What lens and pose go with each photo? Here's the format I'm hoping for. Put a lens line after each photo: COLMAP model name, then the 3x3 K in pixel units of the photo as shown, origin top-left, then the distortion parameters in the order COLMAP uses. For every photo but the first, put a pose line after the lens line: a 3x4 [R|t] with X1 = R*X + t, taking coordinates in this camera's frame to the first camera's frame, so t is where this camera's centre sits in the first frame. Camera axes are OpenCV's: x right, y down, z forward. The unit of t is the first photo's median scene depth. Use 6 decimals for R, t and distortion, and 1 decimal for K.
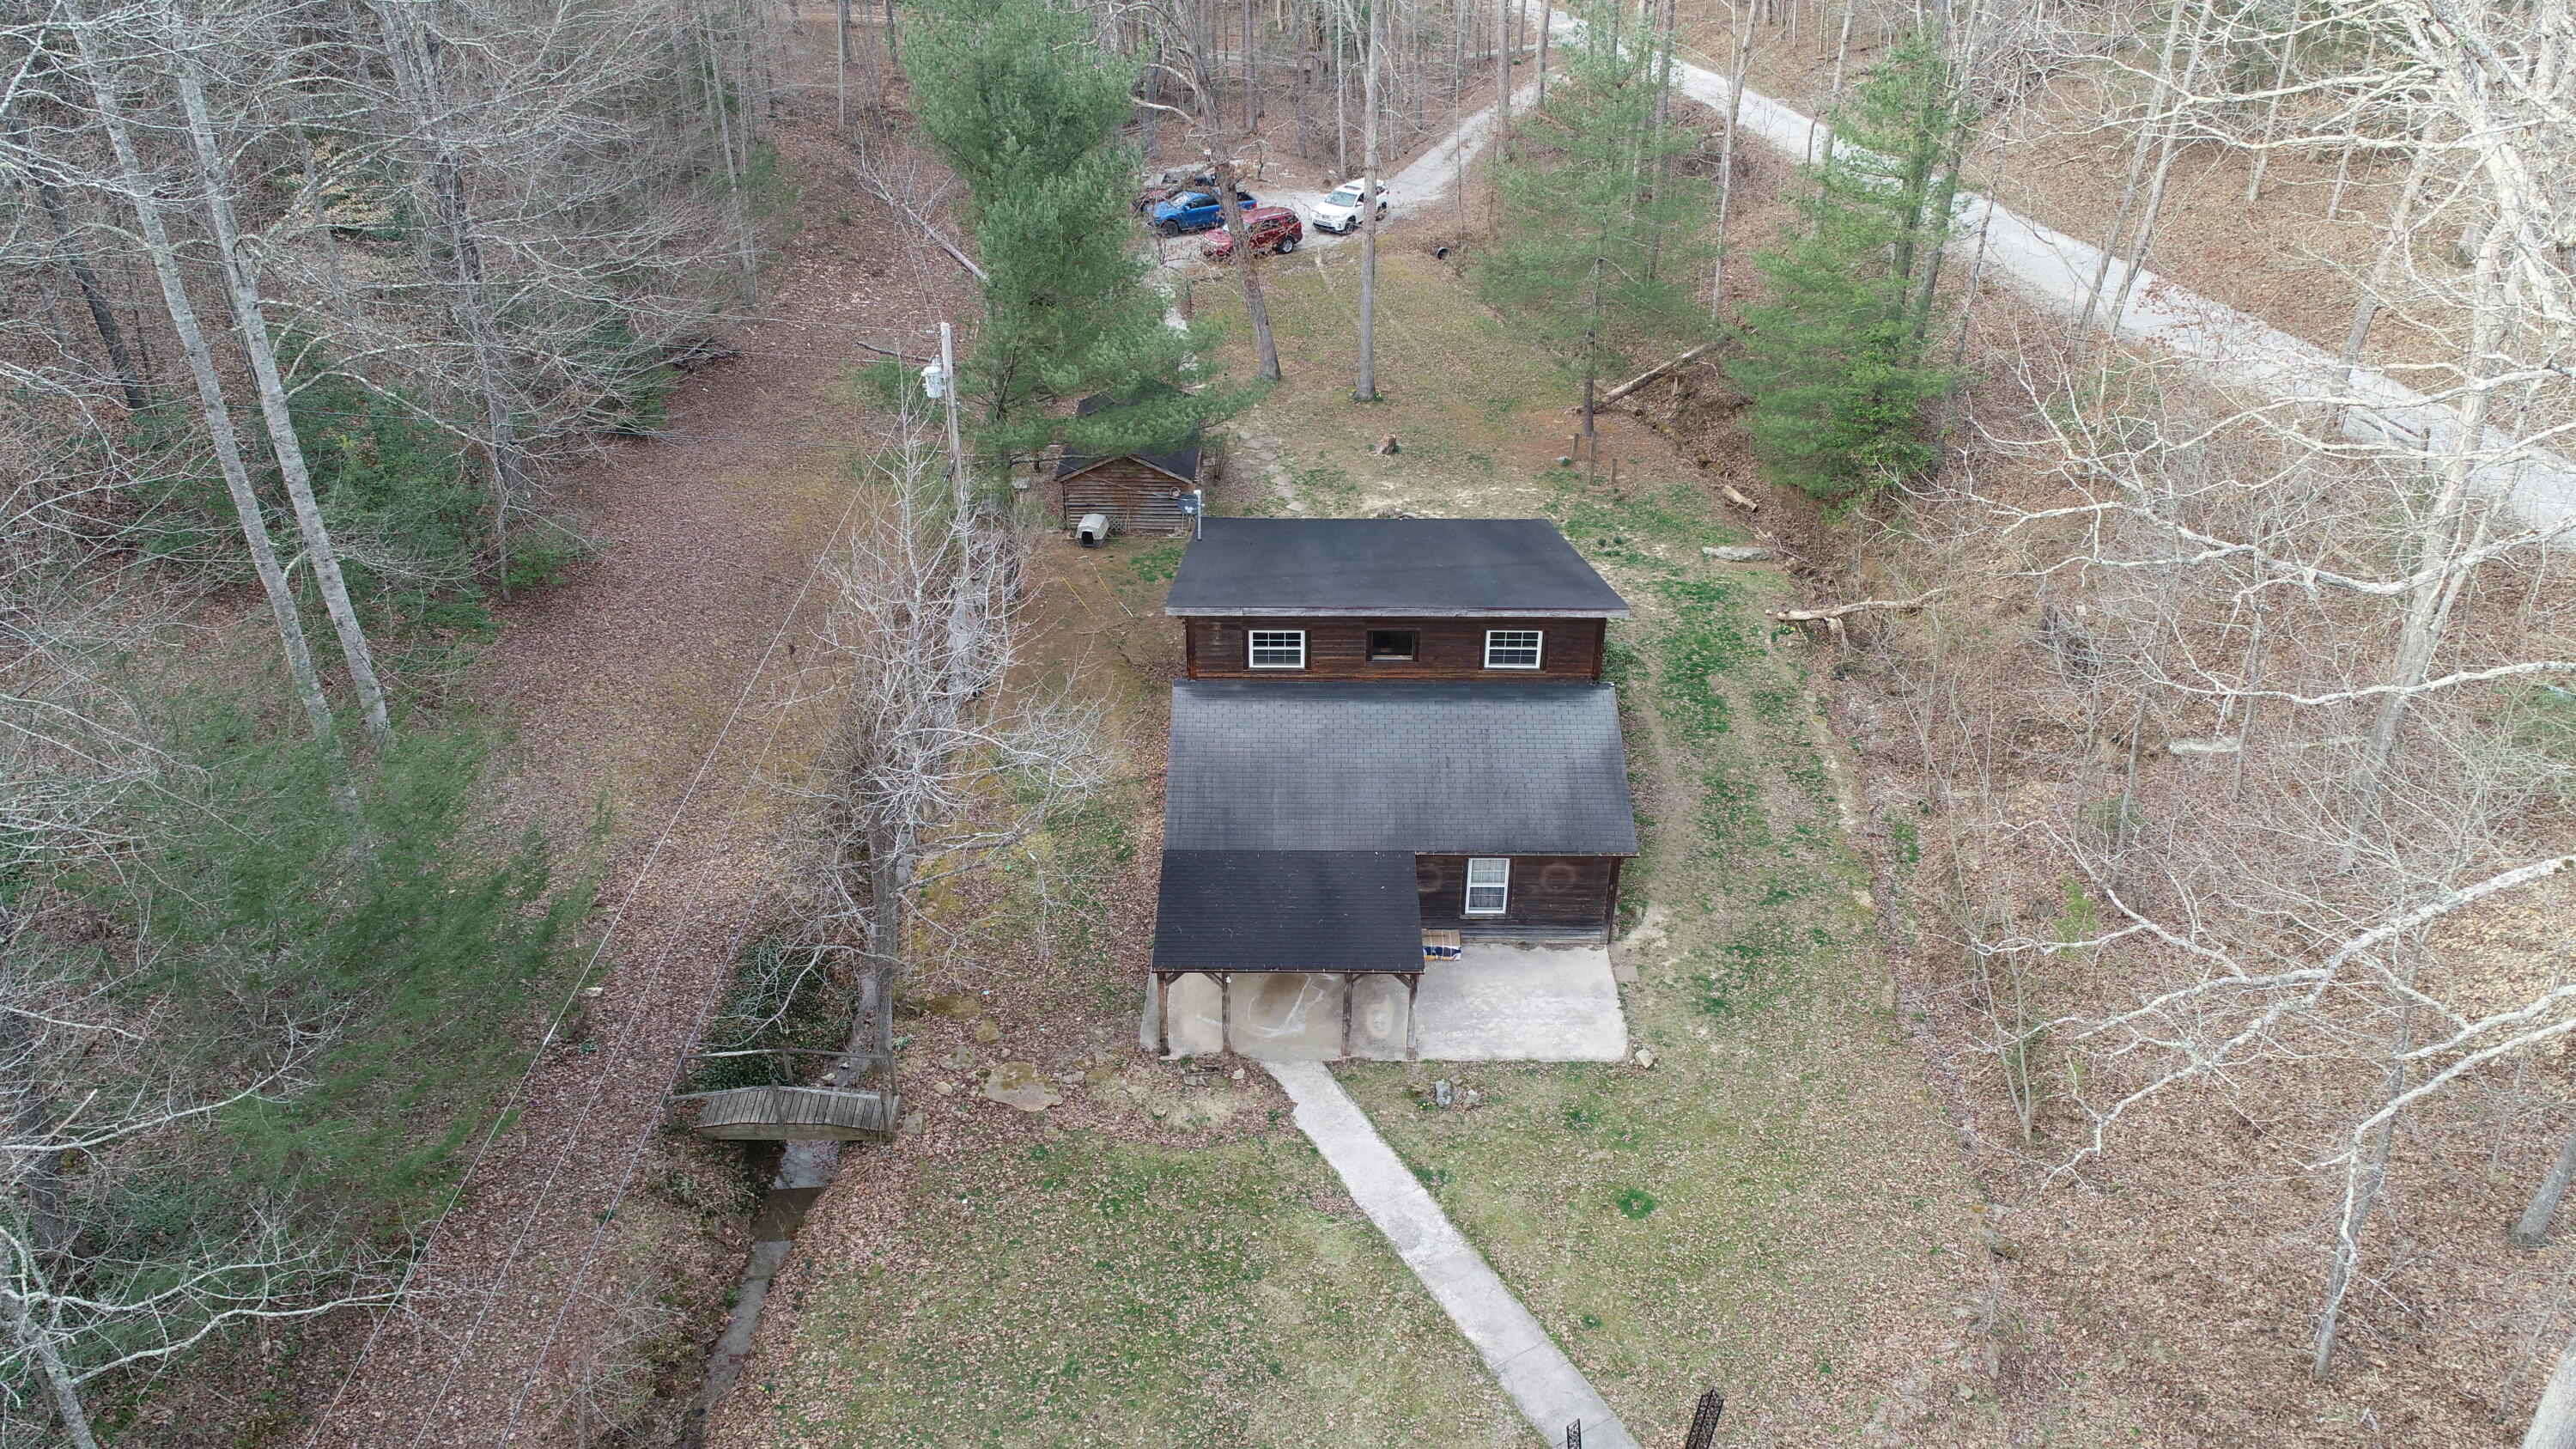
lens RADIAL K [[1723.4, 0, 1282.7], [0, 1723.4, 722.1], [0, 0, 1]] dist [0.005183, -0.000202]
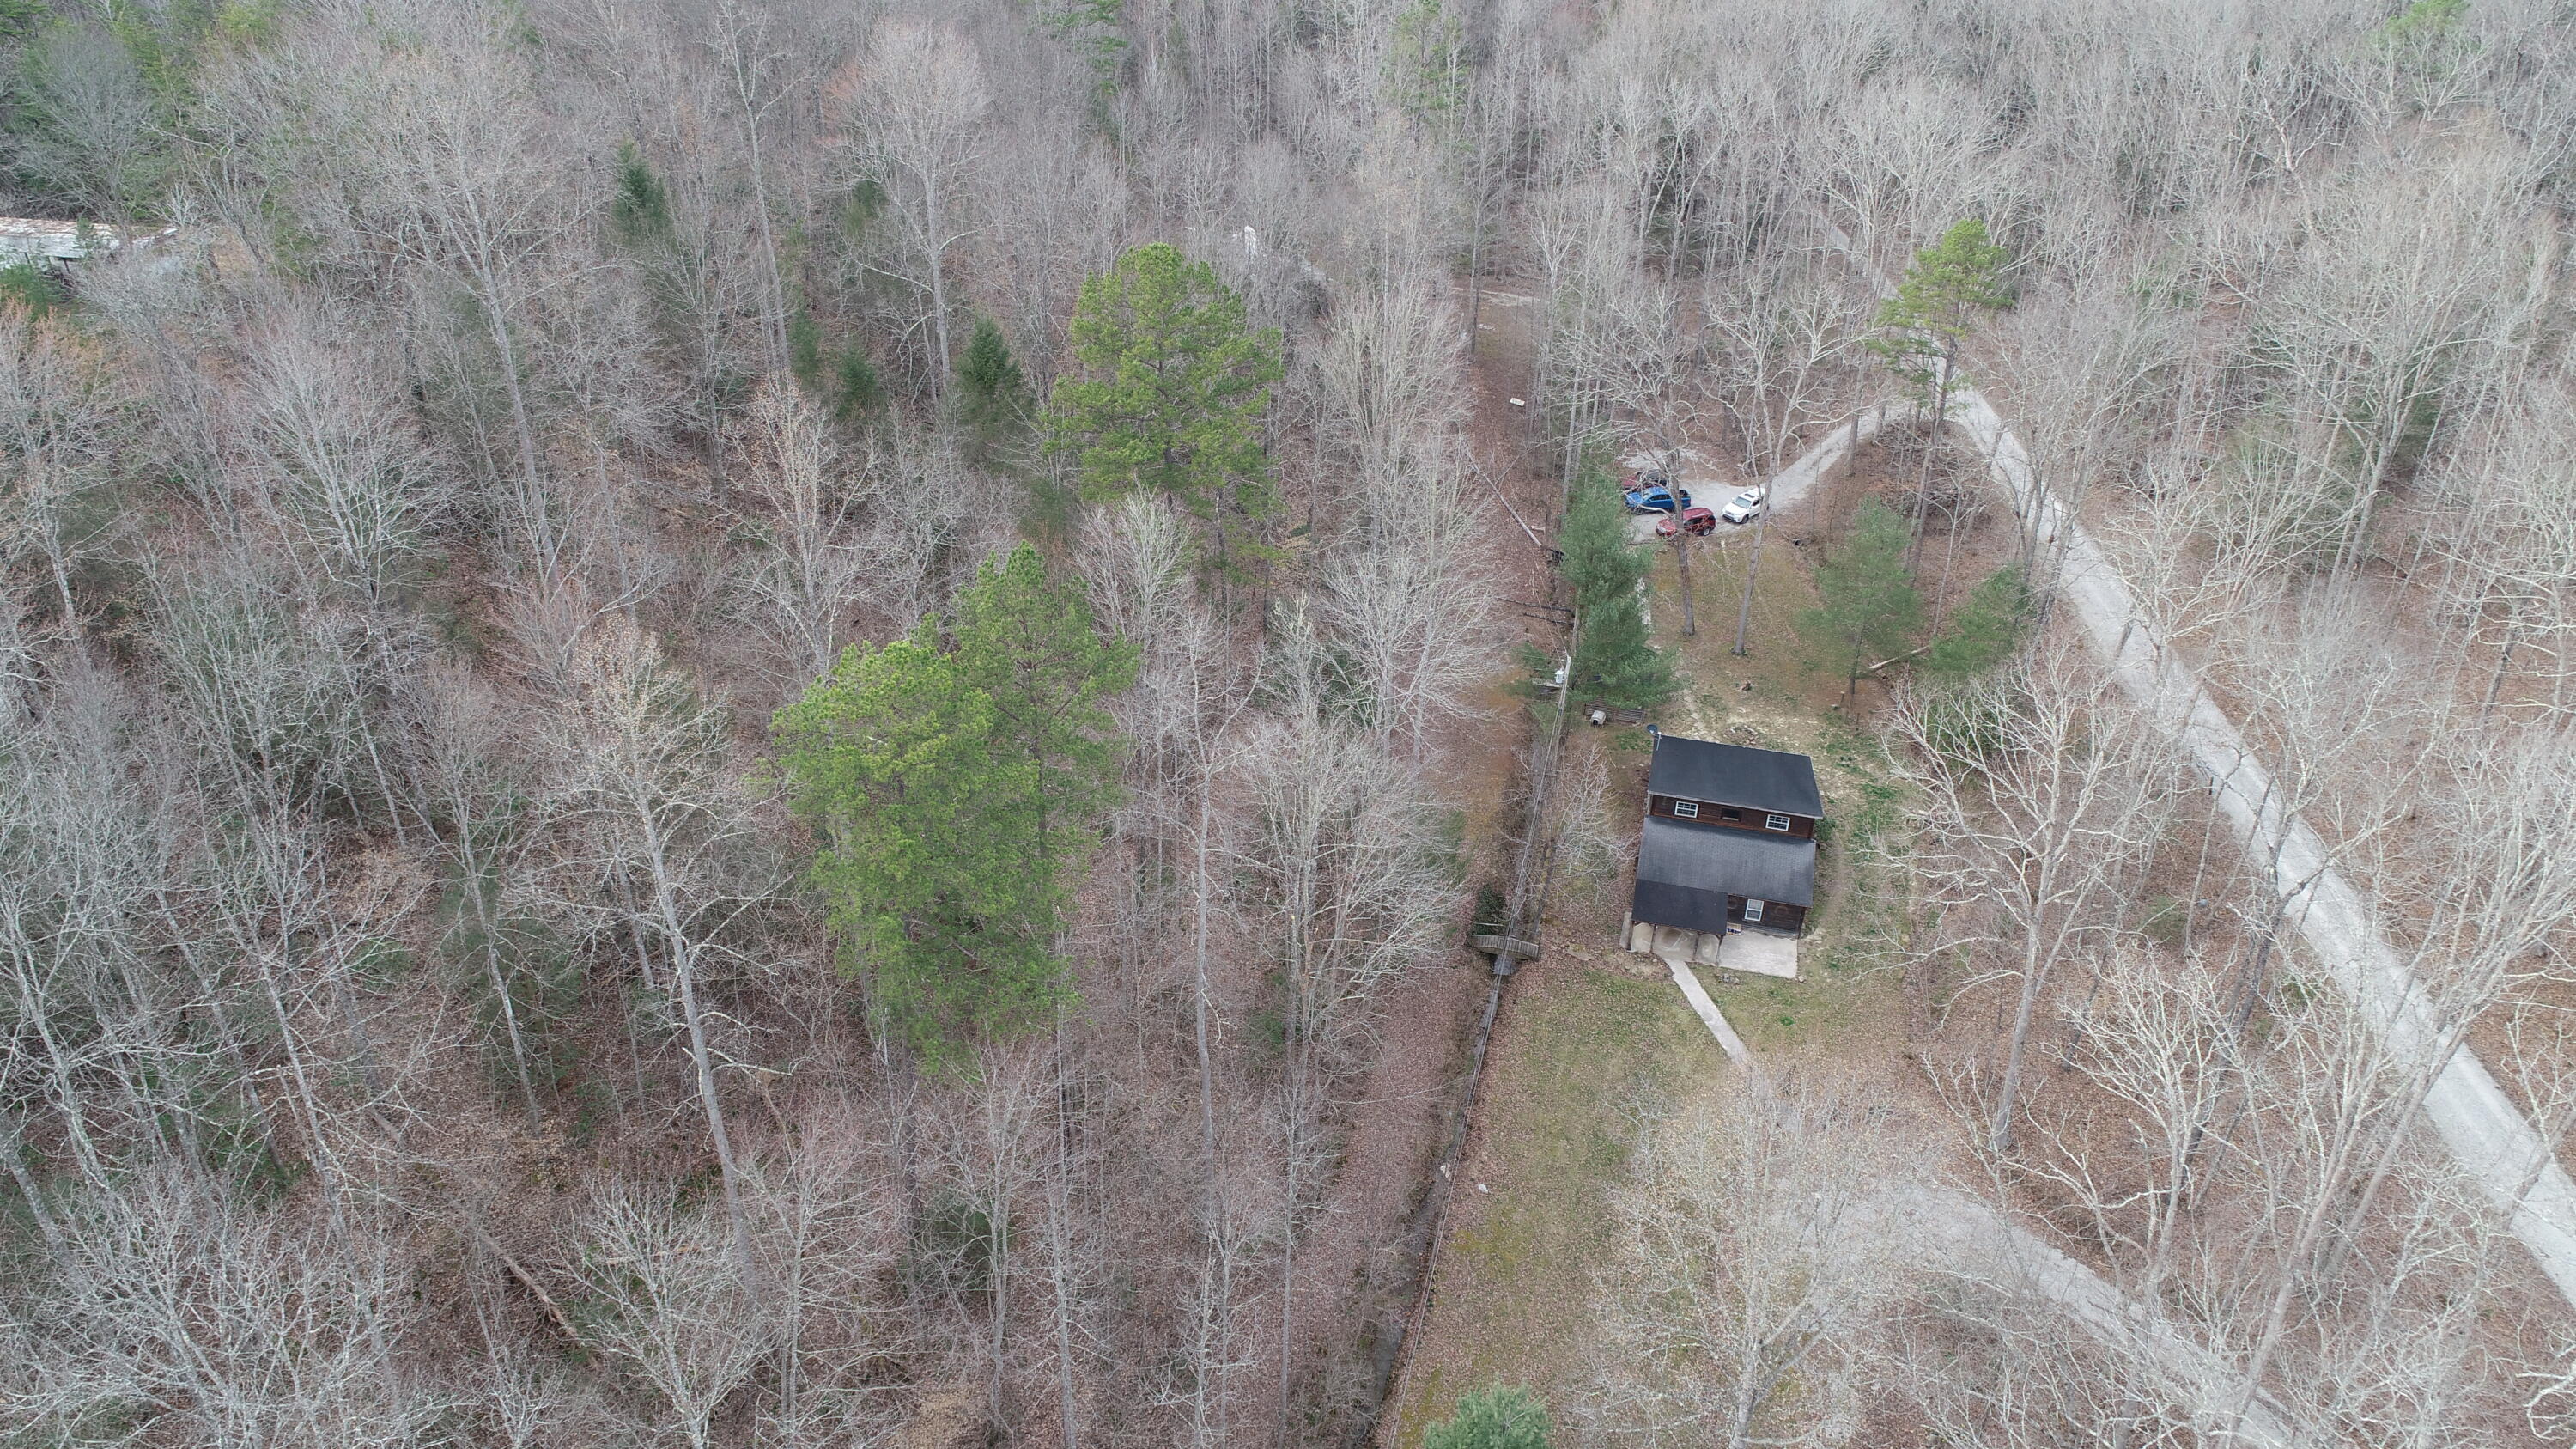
lens RADIAL K [[1723.4, 0, 1284.6], [0, 1723.4, 725.3], [0, 0, 1]] dist [0.005183, -0.000202]
pose [[0.972381, 0.138309, -0.188003, -0.128677], [-0.135746, 0.990389, 0.026504, -0.162824], [0.189862, -0.000252, 0.981811, -1.788783]]
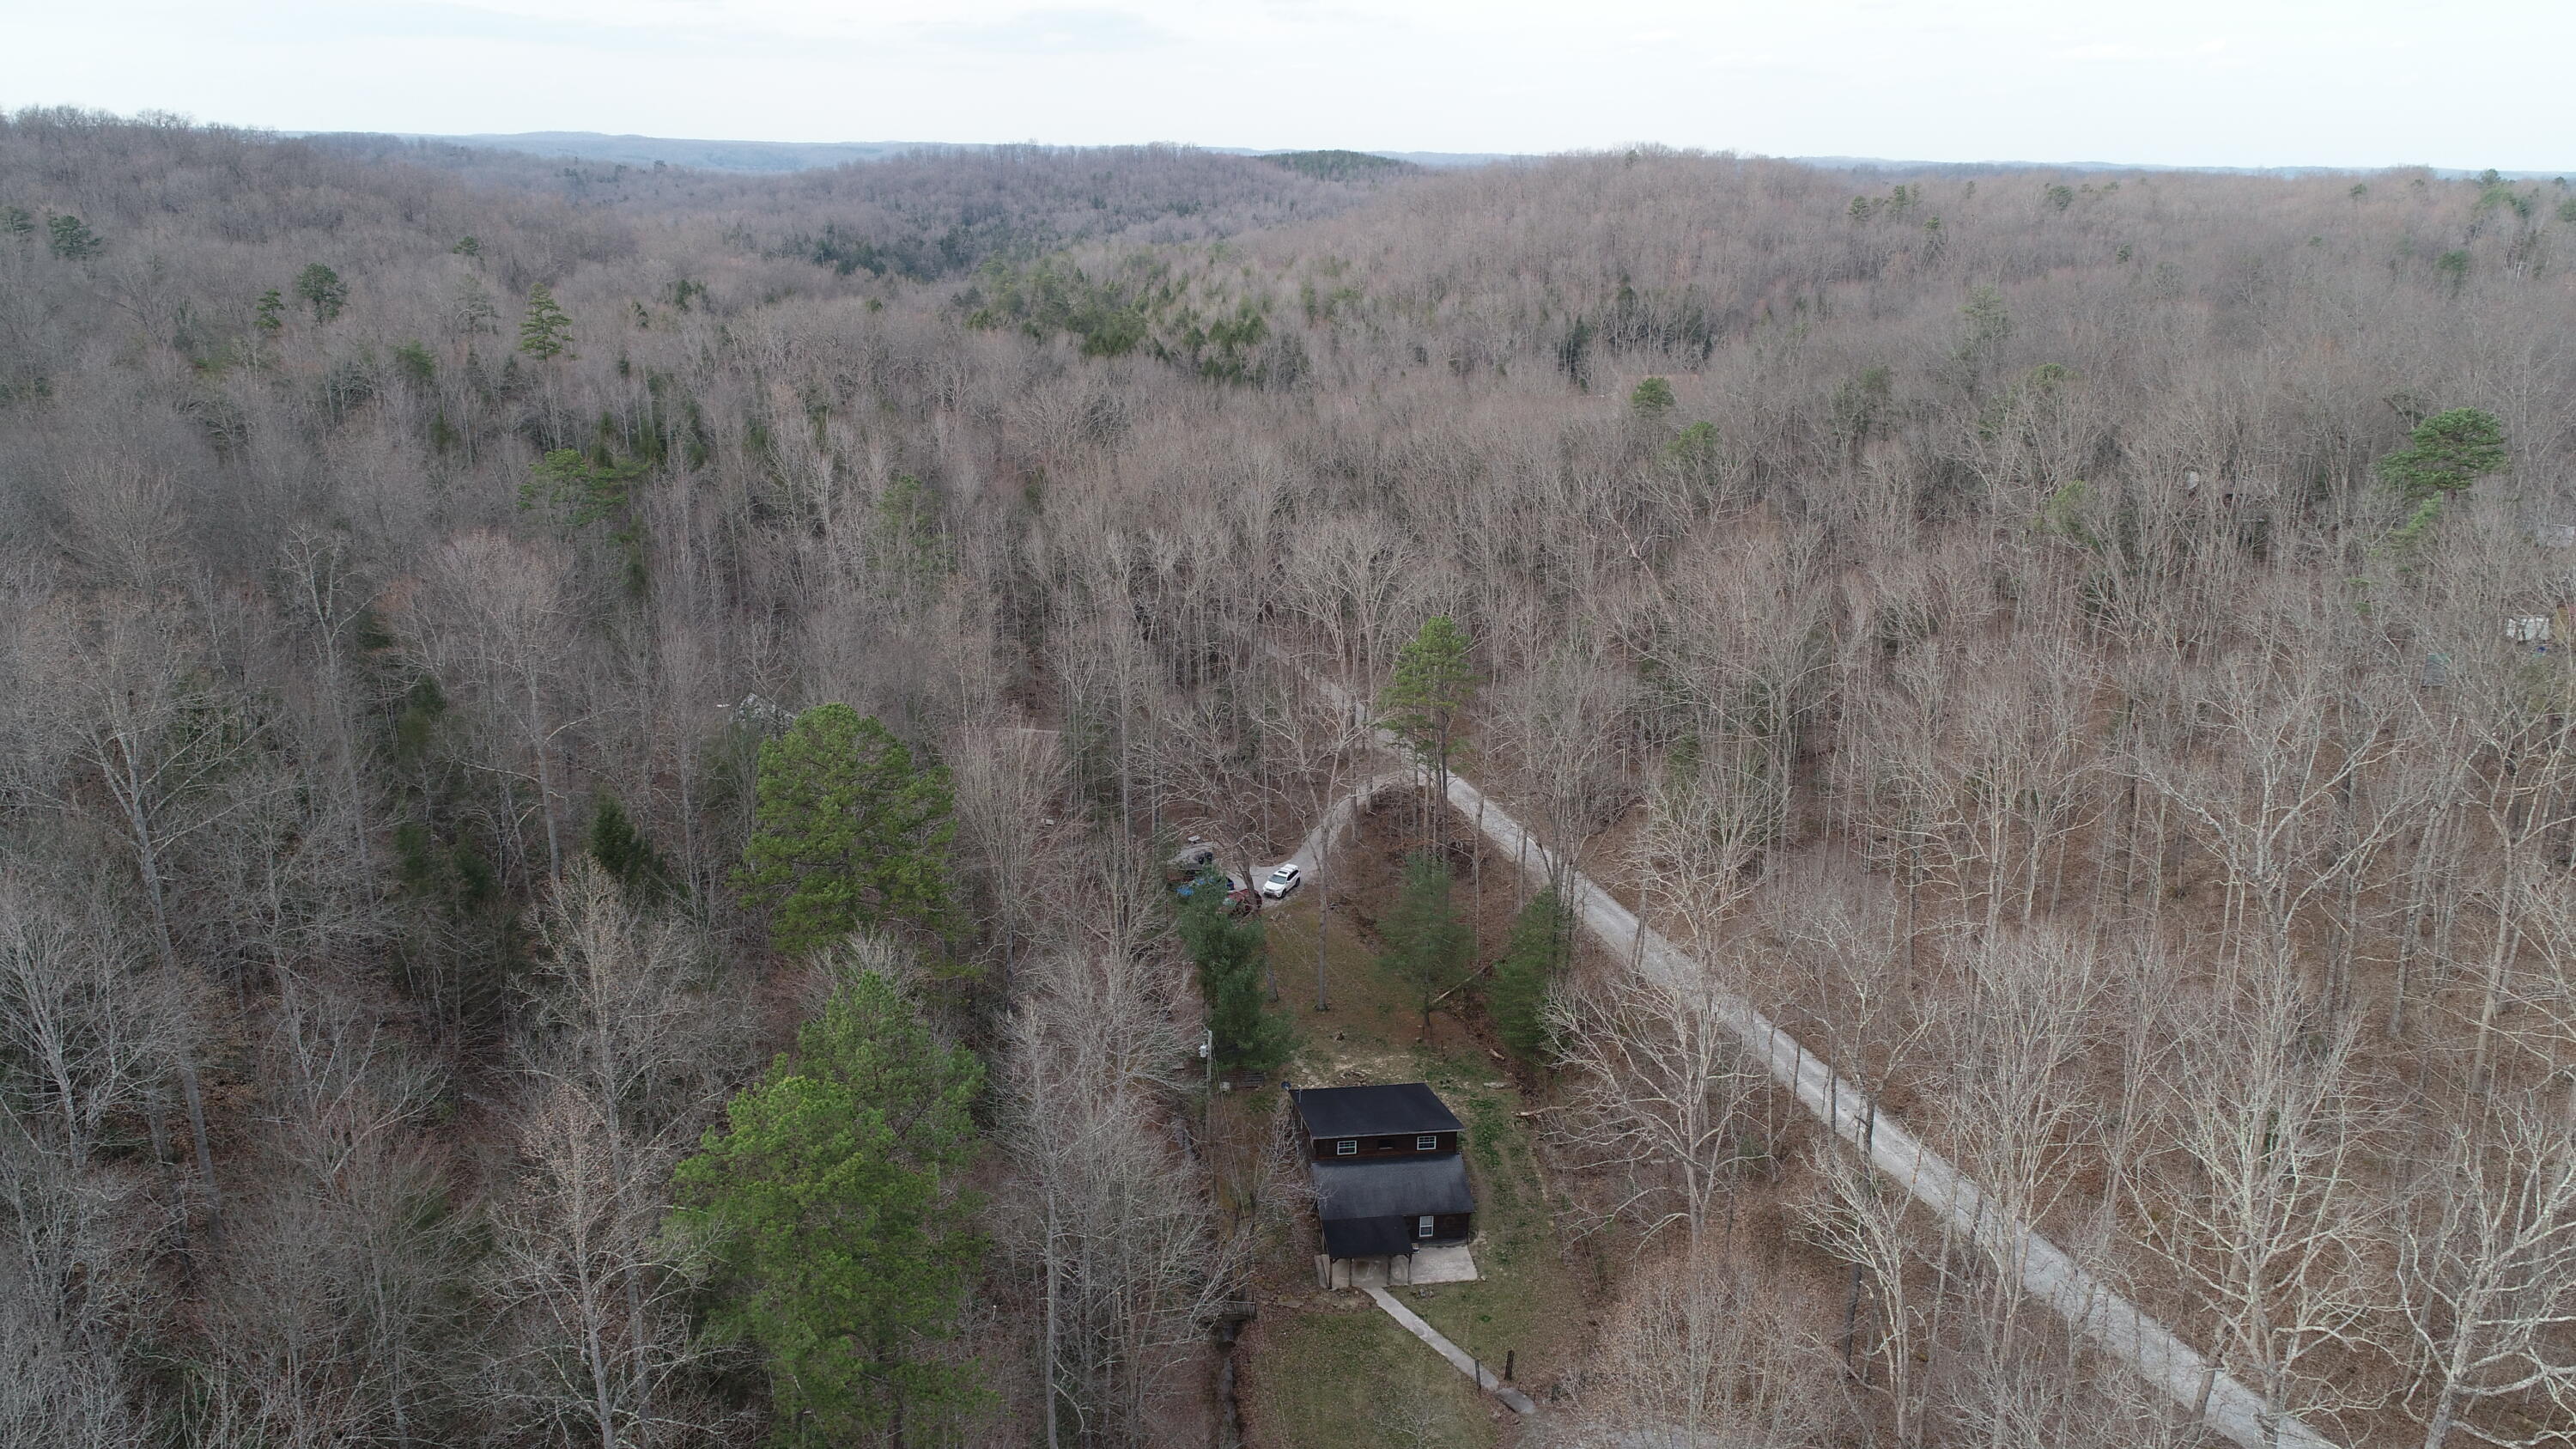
lens RADIAL K [[1723.4, 0, 1288.4], [0, 1723.4, 721.9], [0, 0, 1]] dist [0.005183, -0.000202]
pose [[0.989657, -0.027803, 0.140732, -0.510454], [0.060214, 0.970941, -0.231619, -0.074804], [-0.130202, 0.237697, 0.962573, -2.037268]]
